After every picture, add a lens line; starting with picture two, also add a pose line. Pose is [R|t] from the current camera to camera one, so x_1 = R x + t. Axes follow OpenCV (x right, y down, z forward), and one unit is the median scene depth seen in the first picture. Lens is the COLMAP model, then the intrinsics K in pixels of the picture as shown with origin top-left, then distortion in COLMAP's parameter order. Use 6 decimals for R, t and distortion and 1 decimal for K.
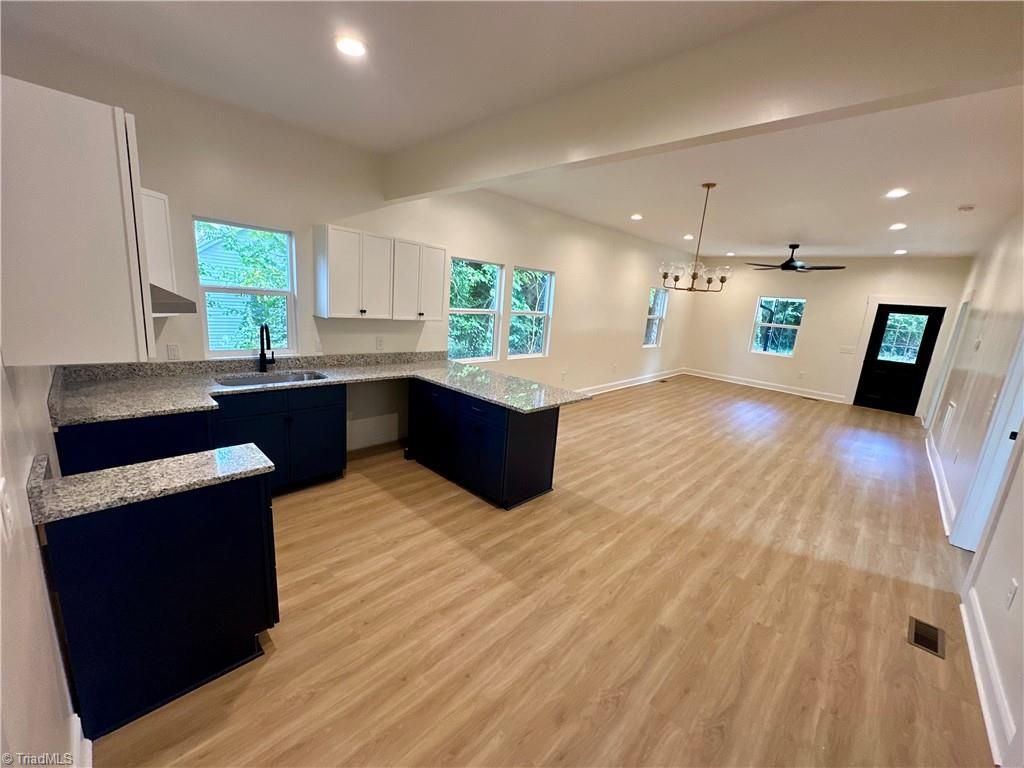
lens RADIAL K [[407.5, 0, 506.2], [0, 407.5, 381.8], [0, 0, 1]] dist [-0.002024, 0.000191]
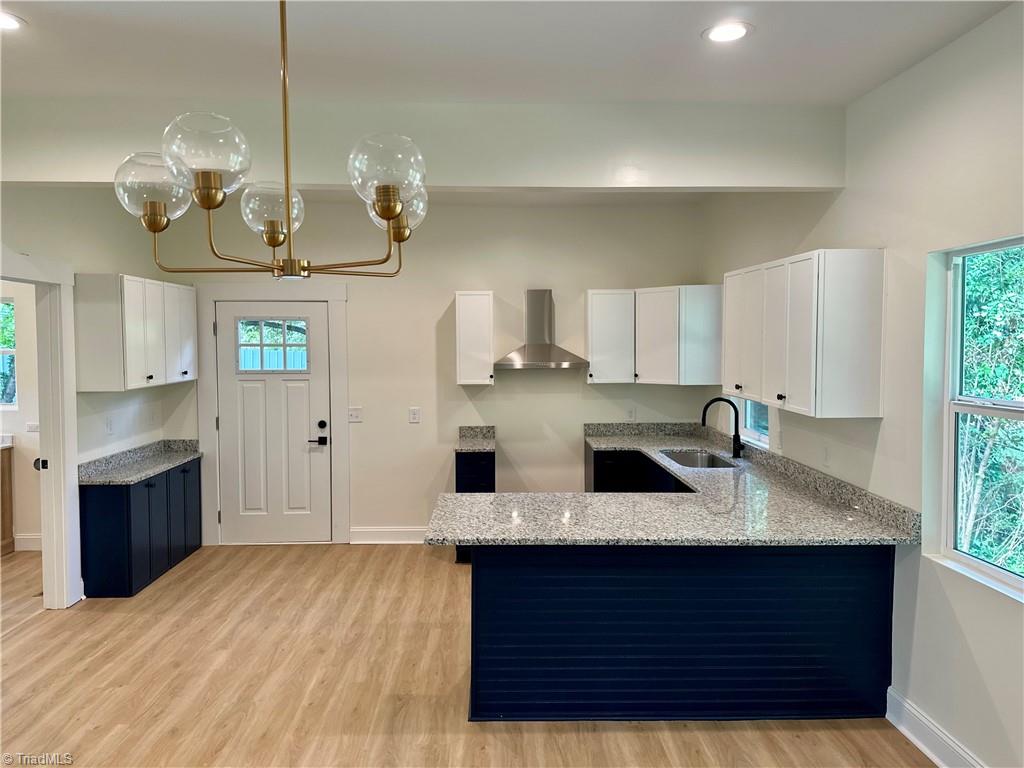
lens RADIAL K [[725.3, 0, 512.2], [0, 725.3, 381.2], [0, 0, 1]] dist [0.000587, -0.004927]
pose [[-0.687163, -0.024916, -0.726076, 1.003408], [-0.192943, 0.969781, 0.149324, -0.384649], [0.700414, 0.242701, -0.671205, 2.095127]]
